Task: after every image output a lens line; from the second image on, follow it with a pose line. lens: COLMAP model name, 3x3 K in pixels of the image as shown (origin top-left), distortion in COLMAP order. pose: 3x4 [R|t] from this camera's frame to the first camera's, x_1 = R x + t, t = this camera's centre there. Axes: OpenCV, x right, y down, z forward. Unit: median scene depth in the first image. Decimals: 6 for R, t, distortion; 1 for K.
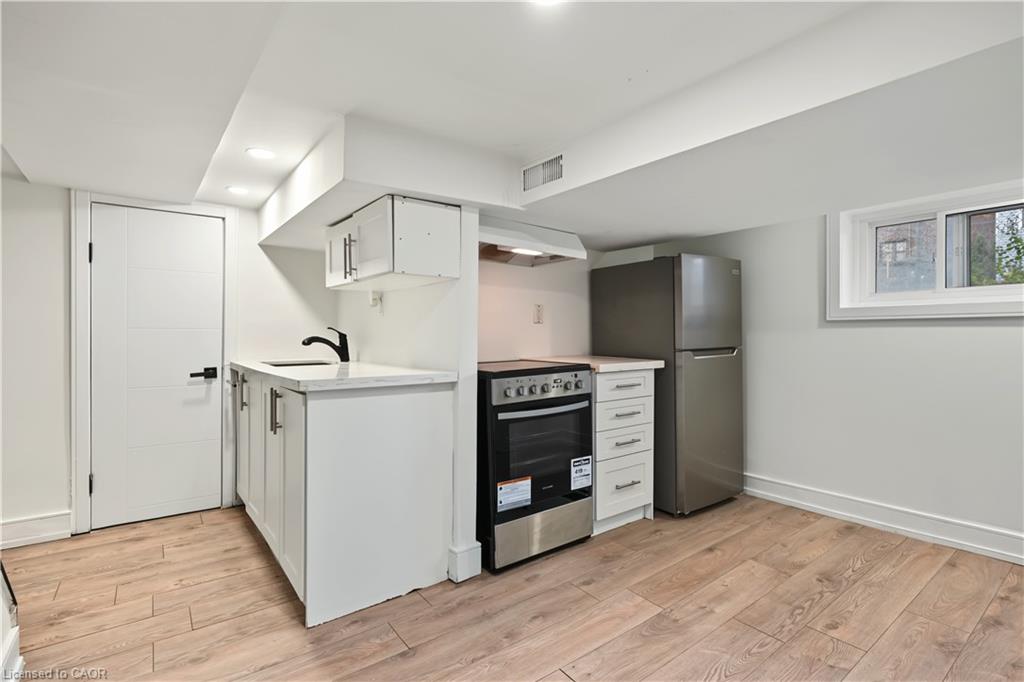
lens RADIAL K [[487.5, 0, 513.9], [0, 487.5, 335.8], [0, 0, 1]] dist [0.001011, 0.000404]
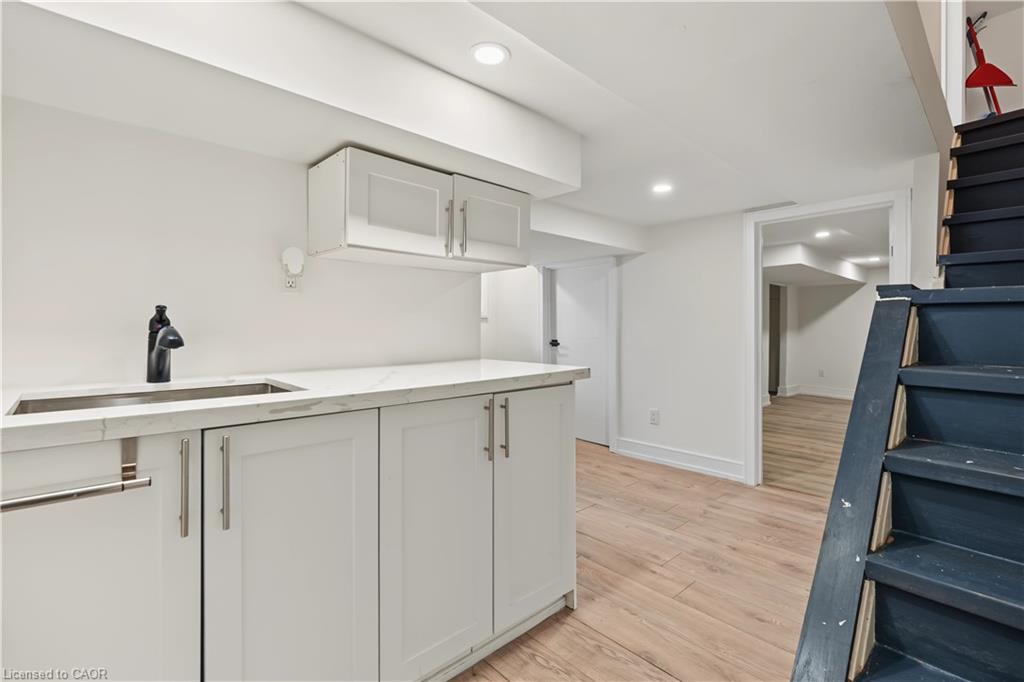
lens RADIAL K [[459.9, 0, 515.2], [0, 459.9, 333.3], [0, 0, 1]] dist [-0.001796, -0.000259]
pose [[-0.091061, -0.013479, 0.995754, -1.107139], [0.000214, 0.999908, 0.013554, 0.003491], [-0.995845, 0.001447, -0.091049, 0.979199]]
